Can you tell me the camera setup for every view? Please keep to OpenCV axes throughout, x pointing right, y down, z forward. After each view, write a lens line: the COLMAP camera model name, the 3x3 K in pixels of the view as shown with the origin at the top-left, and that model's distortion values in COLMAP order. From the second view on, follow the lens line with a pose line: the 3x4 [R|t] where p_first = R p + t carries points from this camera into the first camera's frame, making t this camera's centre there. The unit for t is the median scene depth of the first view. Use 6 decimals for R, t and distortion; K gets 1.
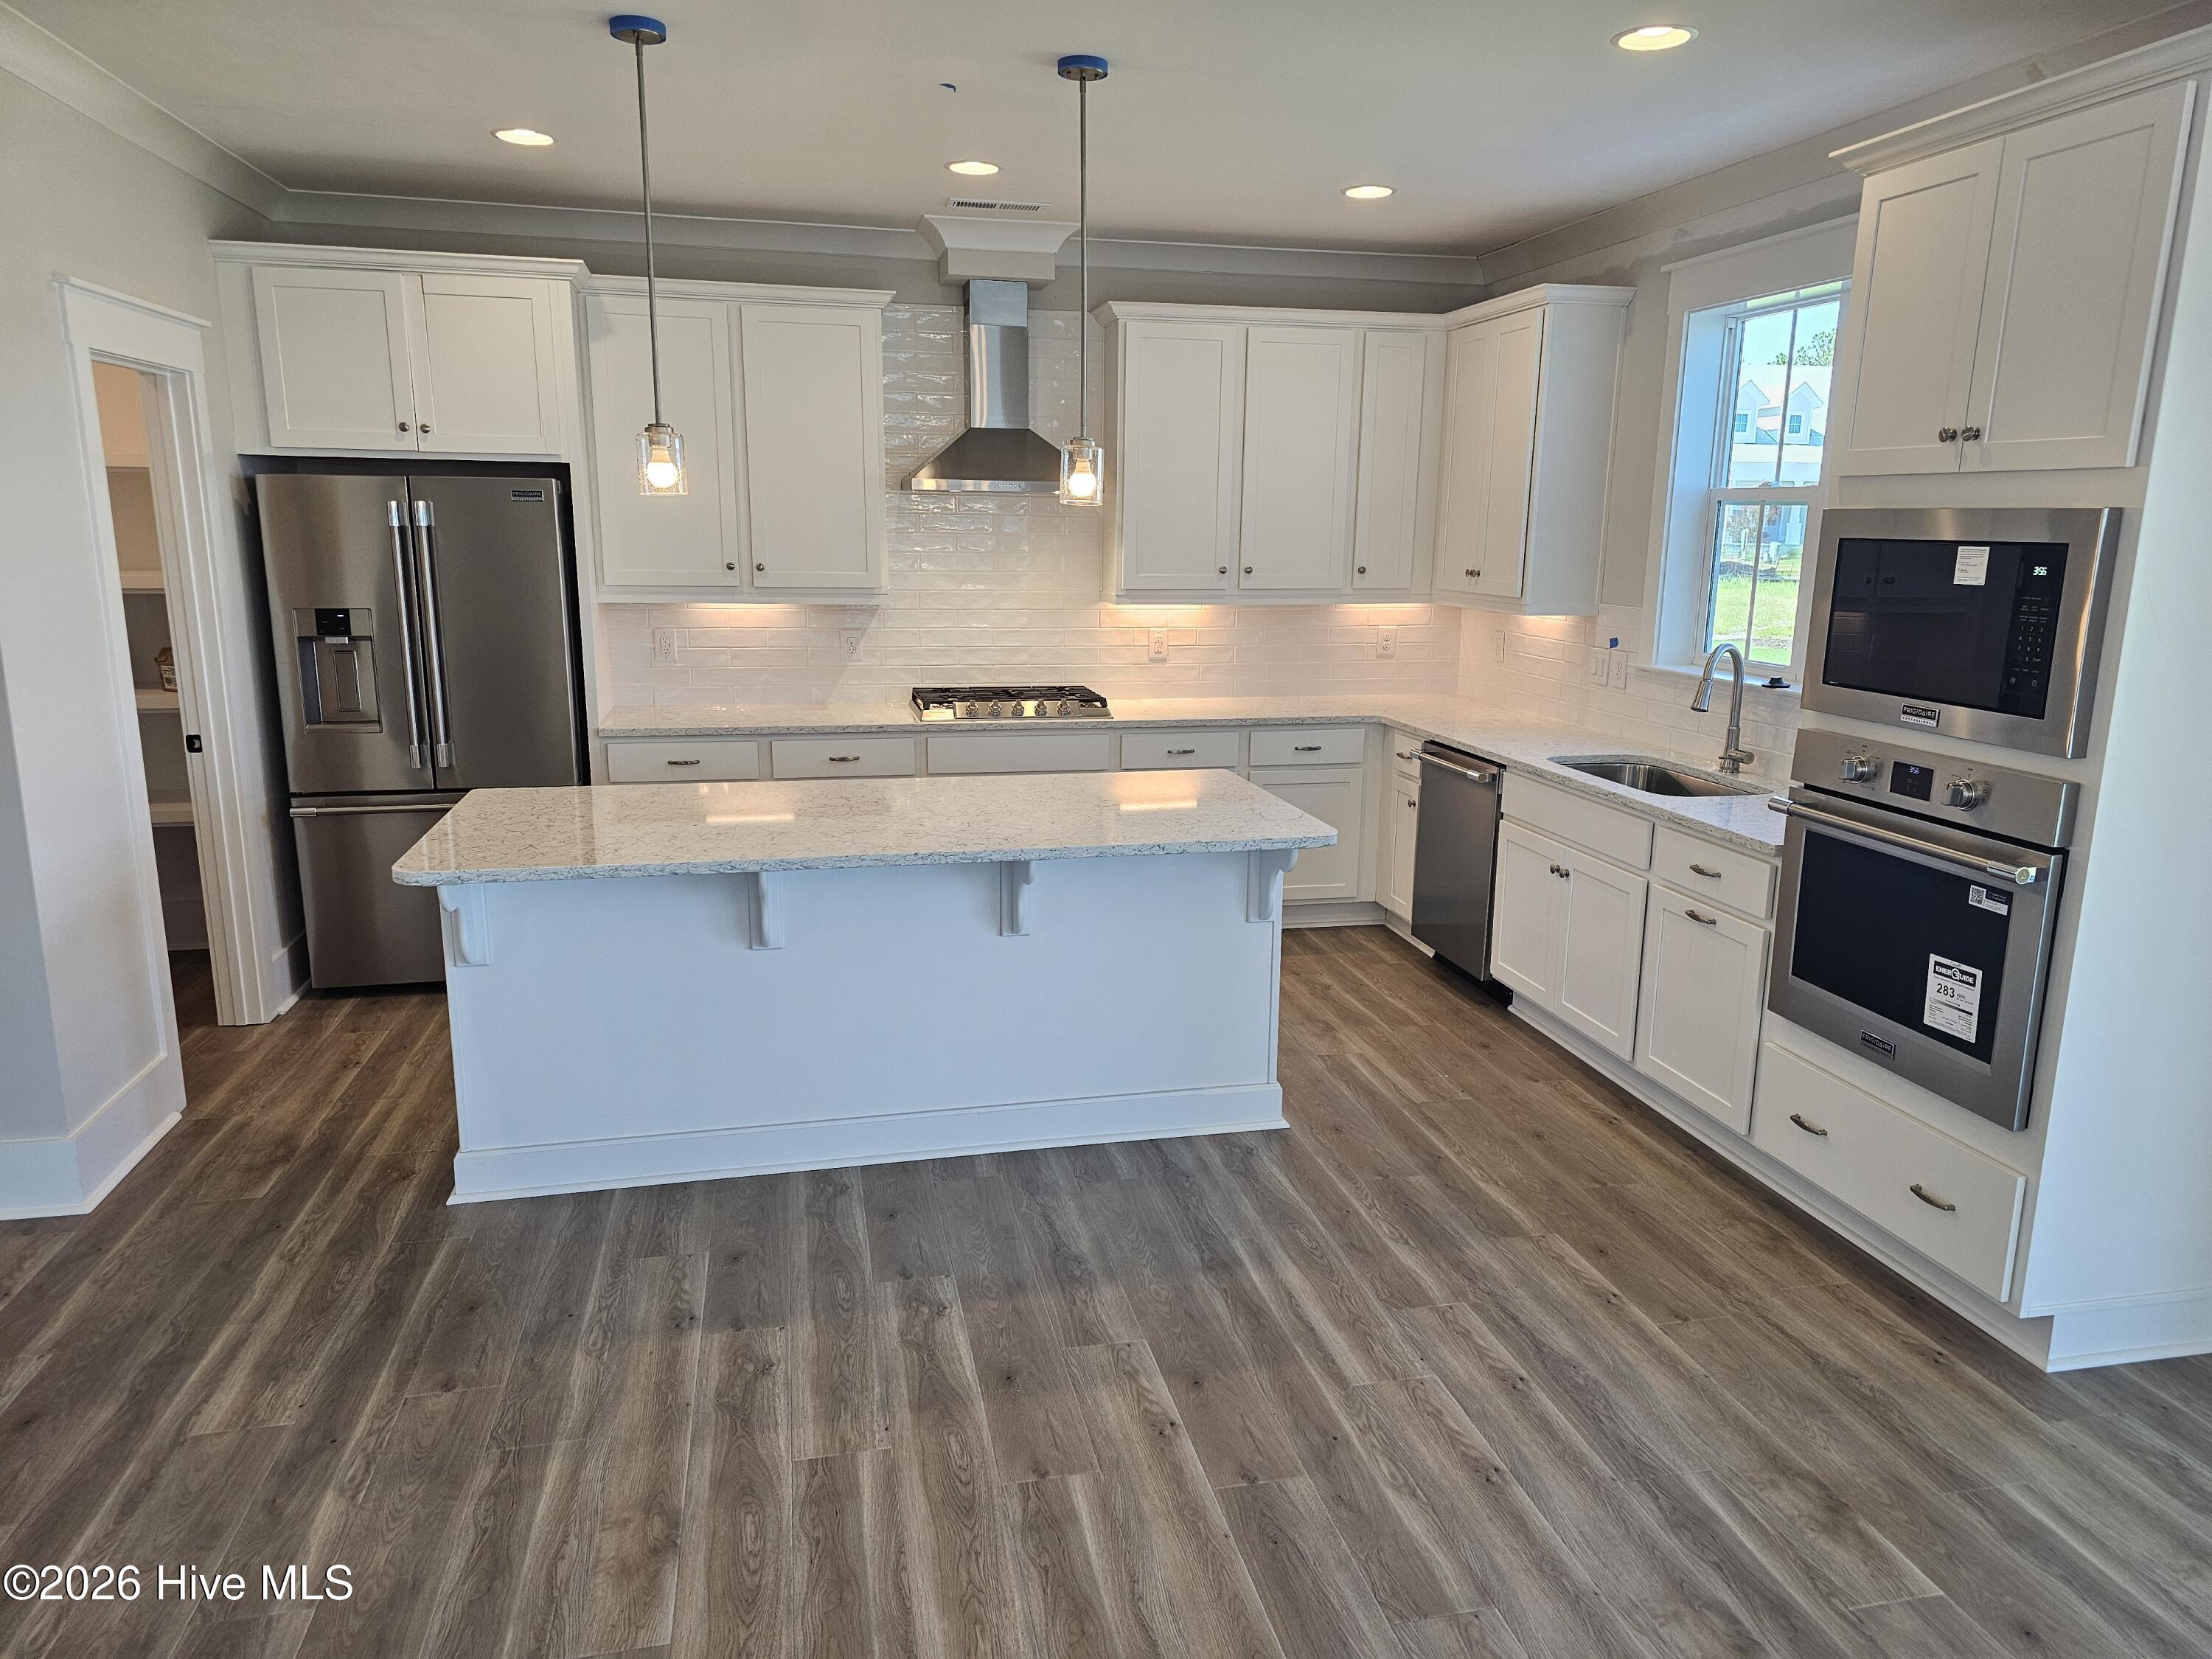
lens RADIAL K [[1485.4, 0, 1112.6], [0, 1485.4, 842.6], [0, 0, 1]] dist [0.058549, -0.053603]
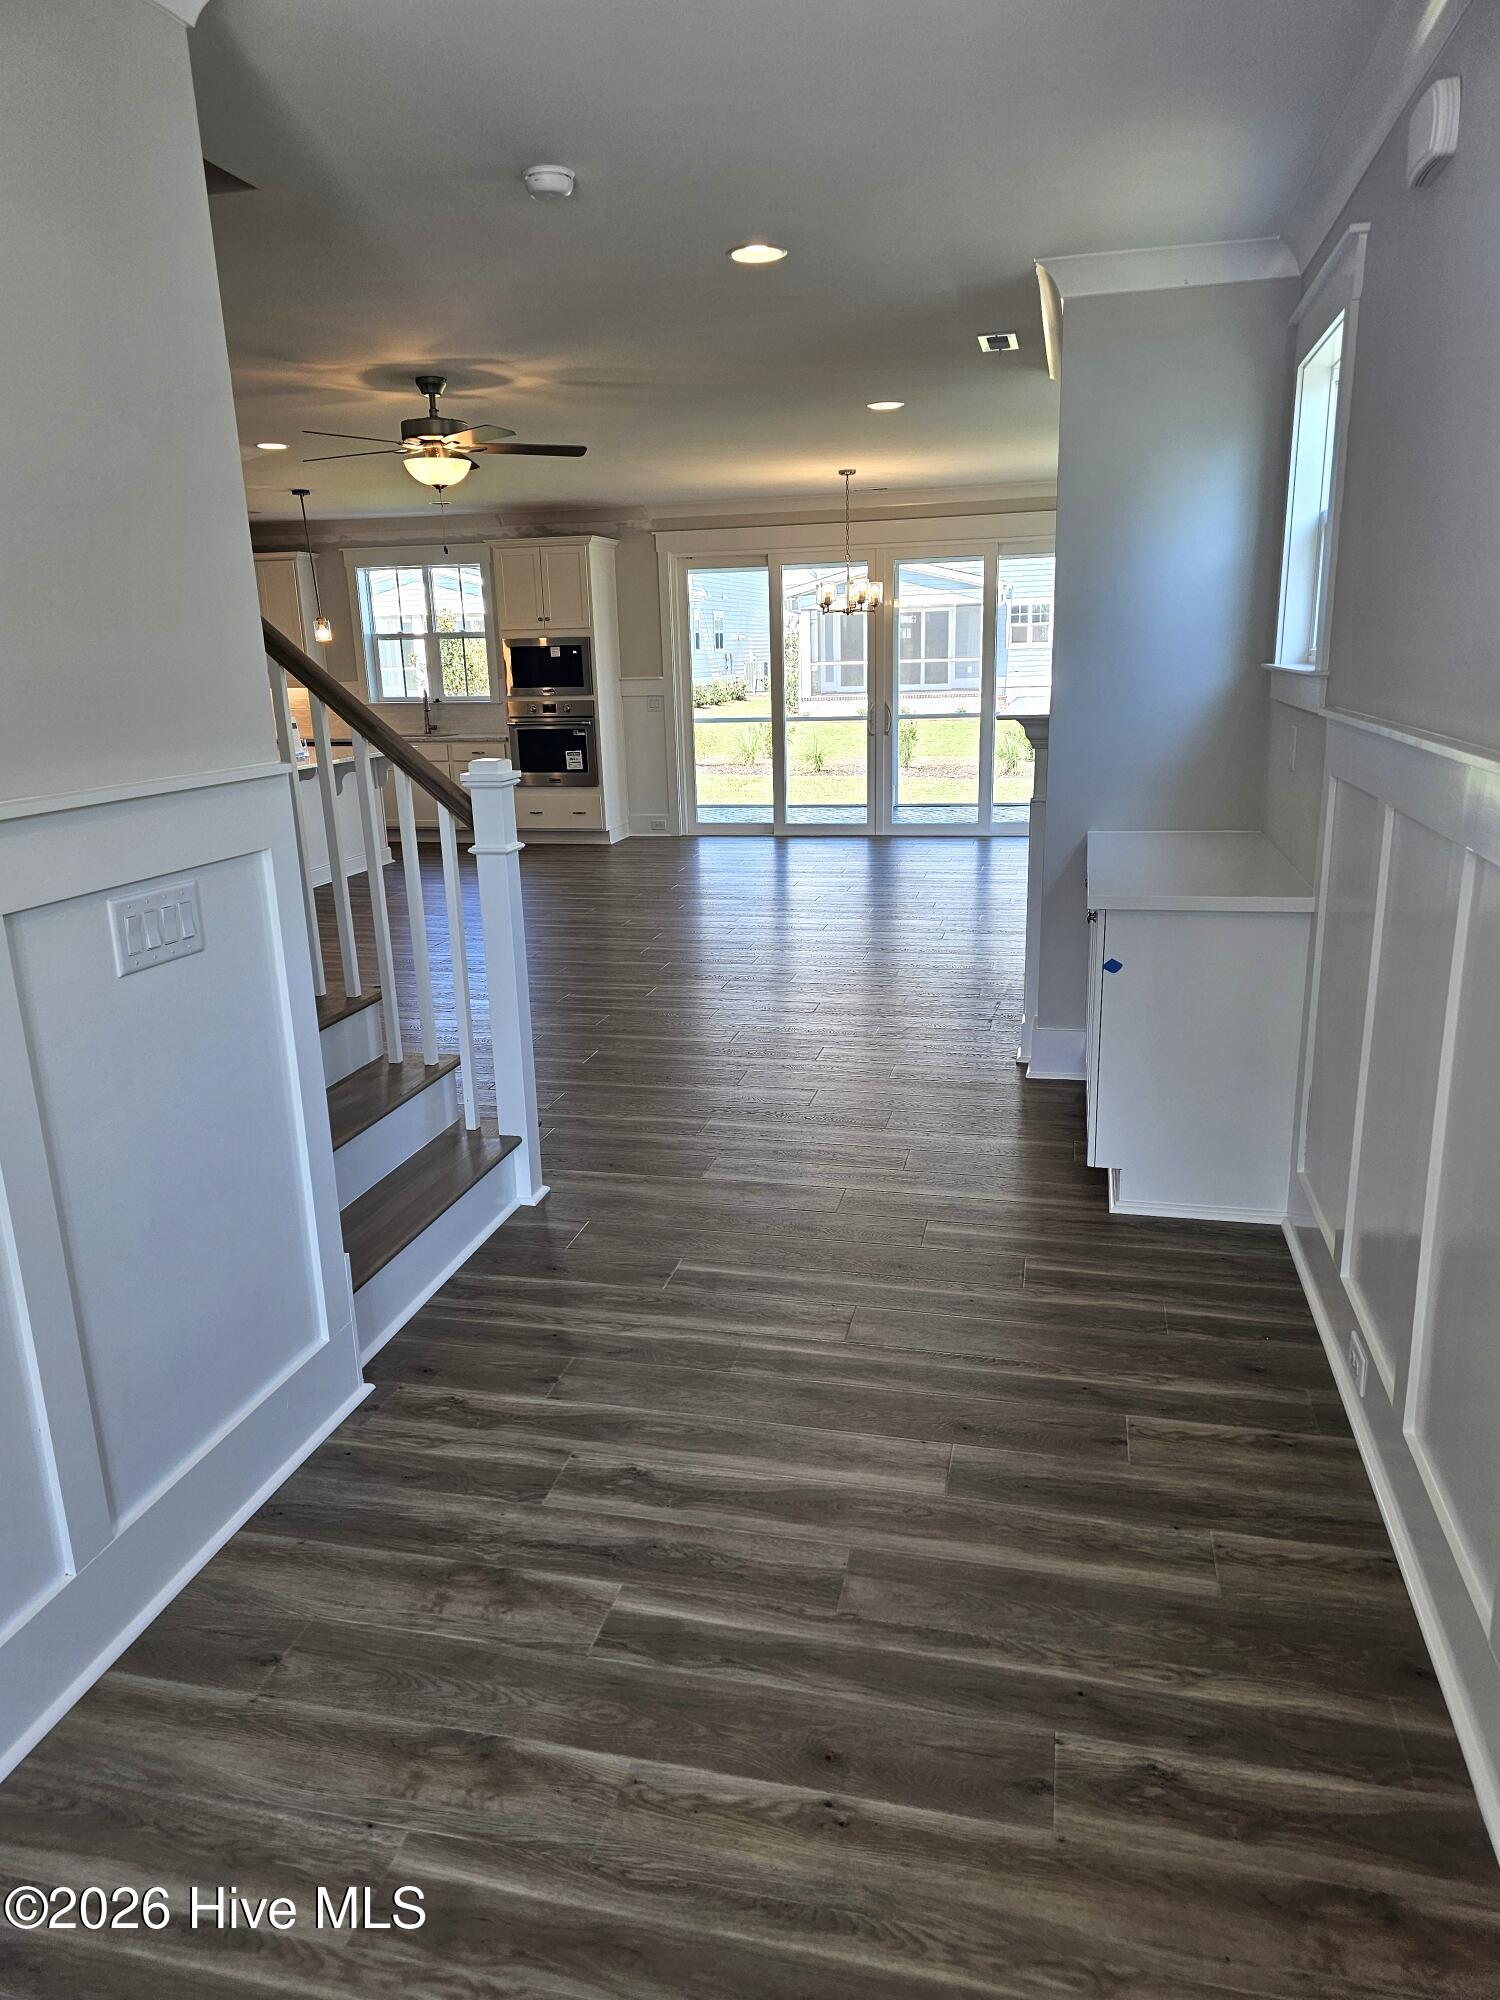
lens RADIAL K [[1343.1, 0, 756.7], [0, 1343.1, 994.6], [0, 0, 1]] dist [0.058549, -0.053603]
pose [[0.438240, -0.250078, 0.863369, -2.501642], [0.225818, 0.960344, 0.163543, 0.226708], [-0.870030, 0.123293, 0.477333, -1.072853]]
